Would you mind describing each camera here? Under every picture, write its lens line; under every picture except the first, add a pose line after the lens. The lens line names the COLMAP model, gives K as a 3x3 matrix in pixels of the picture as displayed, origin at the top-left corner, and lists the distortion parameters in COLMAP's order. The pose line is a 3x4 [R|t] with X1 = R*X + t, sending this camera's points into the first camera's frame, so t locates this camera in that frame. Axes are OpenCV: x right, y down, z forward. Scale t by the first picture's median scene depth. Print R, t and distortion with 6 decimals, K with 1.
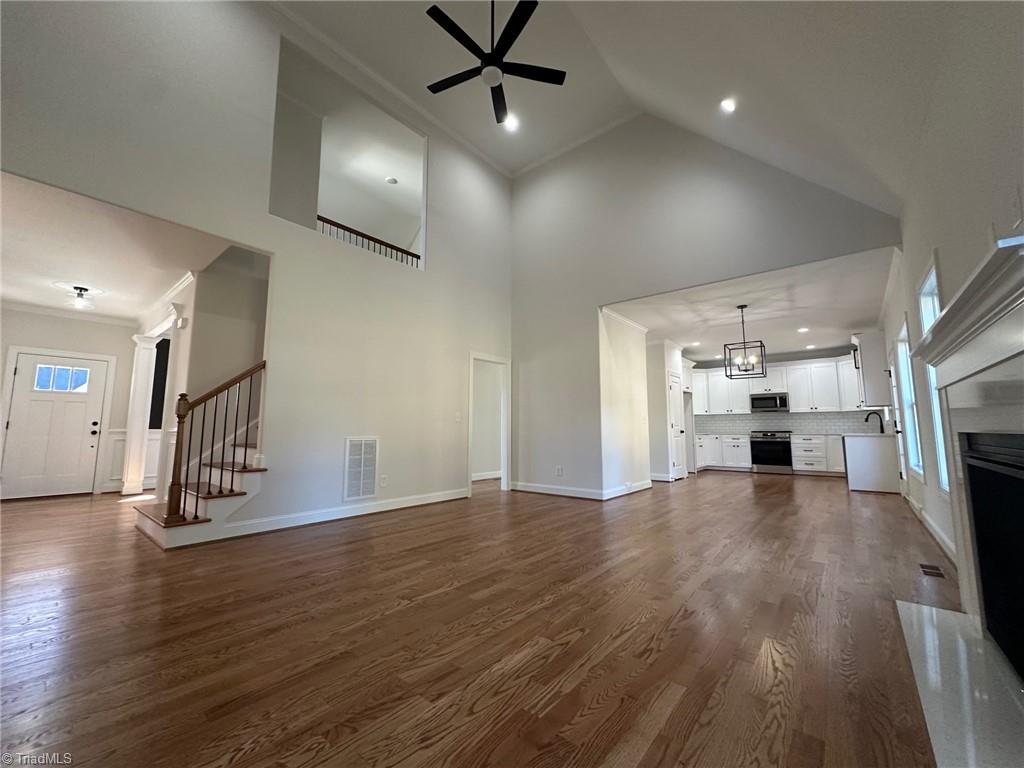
lens RADIAL K [[409.8, 0, 510.5], [0, 409.8, 385.7], [0, 0, 1]] dist [0.000221, -0.000396]
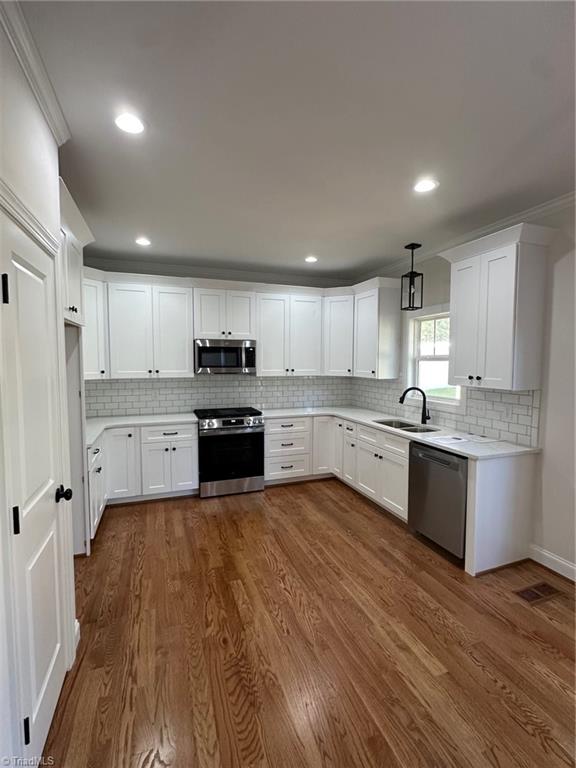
lens RADIAL K [[357.9, 0, 289.8], [0, 357.9, 382.9], [0, 0, 1]] dist [-0.009704, 0.004187]
pose [[0.501926, -0.052042, 0.863344, 0.288785], [-0.095789, 0.988703, 0.115288, 0.013537], [-0.859590, -0.140565, 0.491270, 0.737796]]
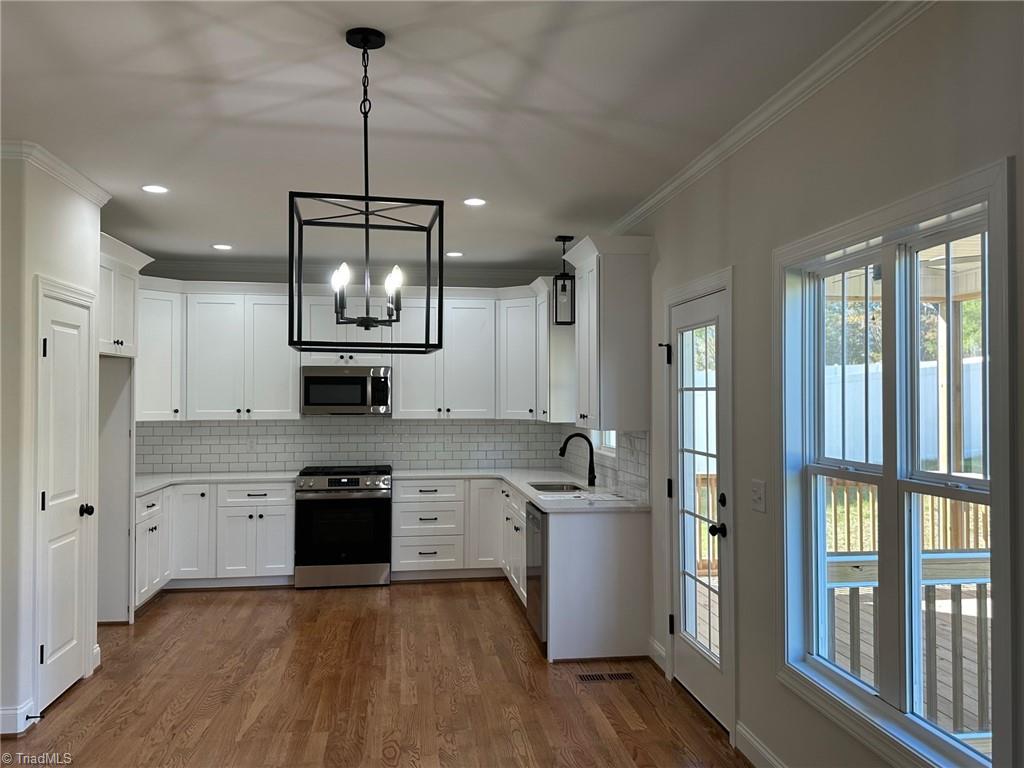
lens RADIAL K [[854.3, 0, 537.1], [0, 854.3, 383.8], [0, 0, 1]] dist [0.057934, -0.096753]
pose [[0.661538, 0.012551, 0.749807, 0.176700], [-0.082528, 0.995005, 0.056158, -0.024147], [-0.745357, -0.099031, 0.659269, 0.385925]]
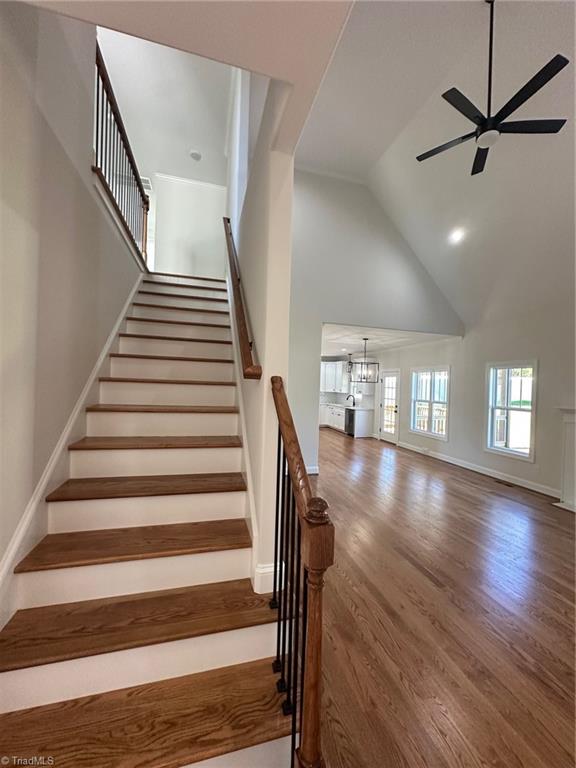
lens RADIAL K [[307.4, 0, 290.0], [0, 307.4, 383.8], [0, 0, 1]] dist [0.000221, -0.000396]
pose [[0.575701, 0.009535, 0.817605, -0.387613], [-0.108789, 0.991935, 0.065034, -0.043043], [-0.810391, -0.126387, 0.572095, 0.332118]]
